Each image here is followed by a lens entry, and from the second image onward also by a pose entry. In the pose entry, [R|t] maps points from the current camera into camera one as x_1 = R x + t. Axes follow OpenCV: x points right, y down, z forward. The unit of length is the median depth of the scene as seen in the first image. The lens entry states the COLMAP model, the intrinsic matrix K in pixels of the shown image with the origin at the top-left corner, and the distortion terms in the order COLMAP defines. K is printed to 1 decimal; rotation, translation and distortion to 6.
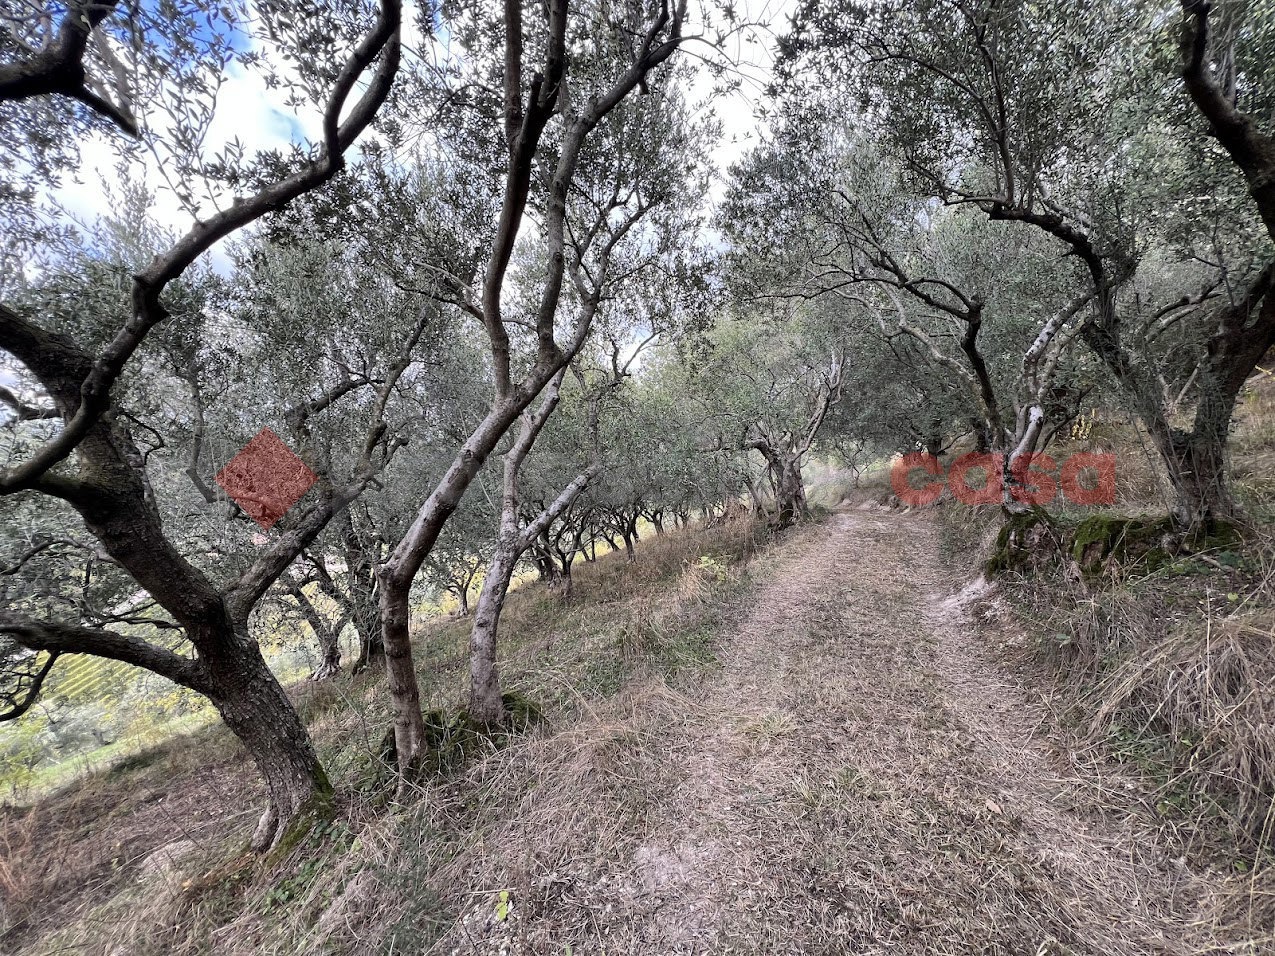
lens RADIAL K [[511.4, 0, 637.5], [0, 511.4, 478.0], [0, 0, 1]] dist [0.001300, 0.000122]
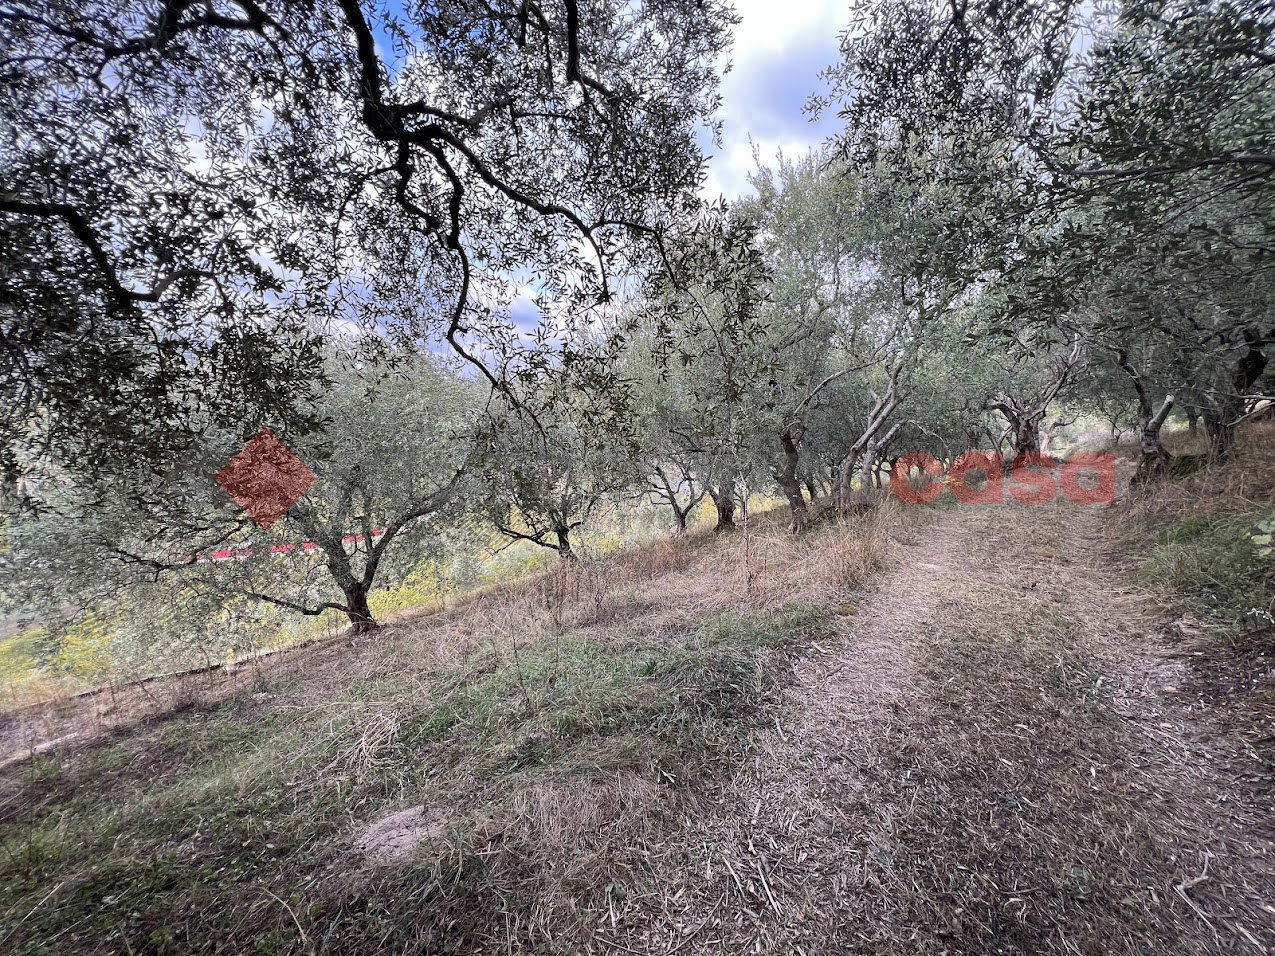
lens RADIAL K [[511.4, 0, 637.5], [0, 511.4, 478.0], [0, 0, 1]] dist [0.001300, 0.000122]
pose [[0.919891, 0.078064, -0.384327, -0.107039], [-0.038560, 0.993244, 0.109452, 0.011609], [0.390274, -0.085864, 0.916686, -0.615337]]
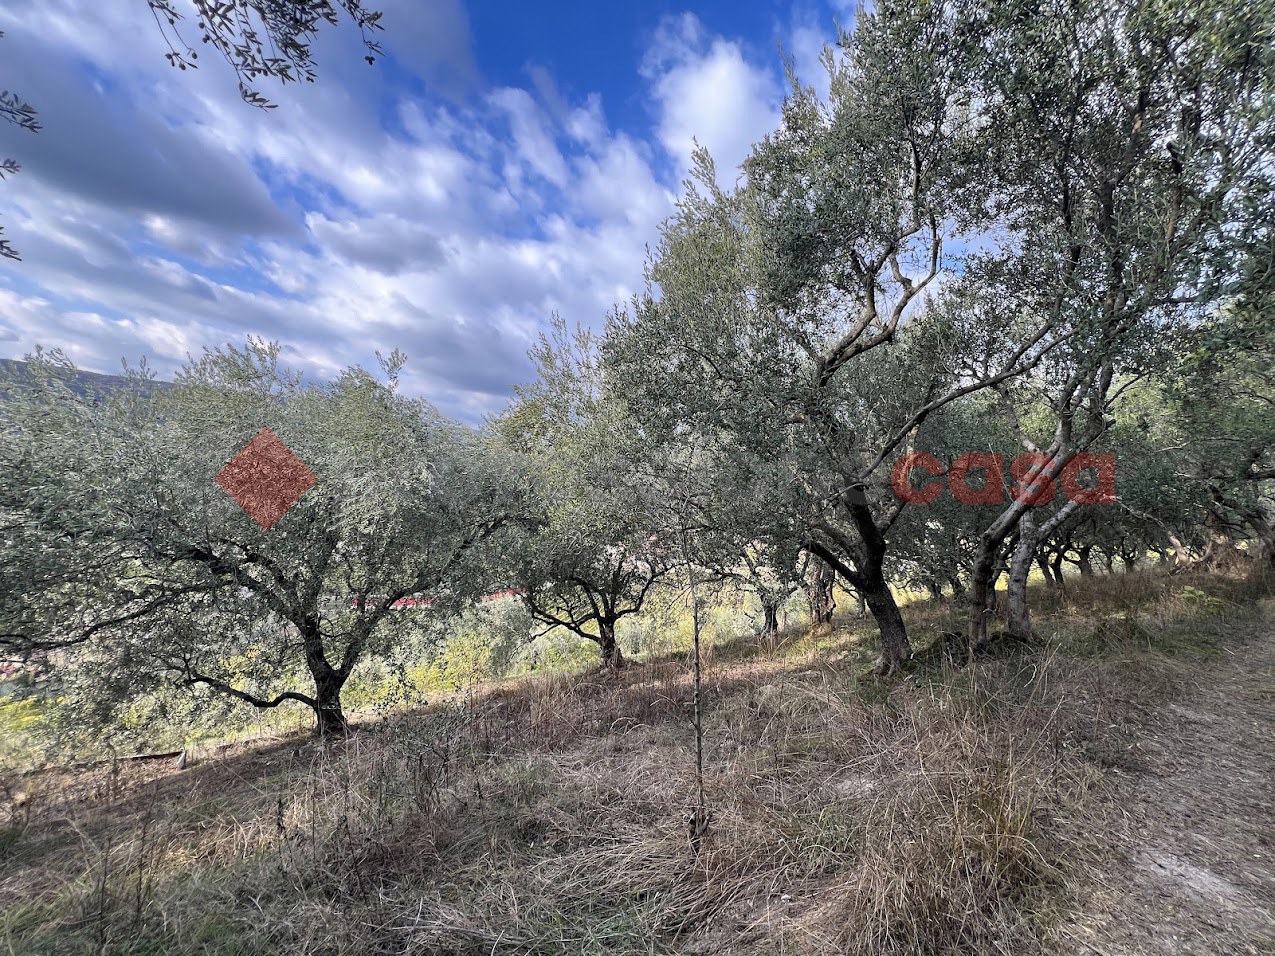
lens RADIAL K [[511.4, 0, 637.5], [0, 511.4, 478.0], [0, 0, 1]] dist [0.001300, 0.000122]
pose [[0.791266, 0.033901, -0.610532, -0.079315], [-0.055620, 0.998313, -0.016652, 0.014815], [0.608938, 0.047134, 0.791816, -0.307786]]
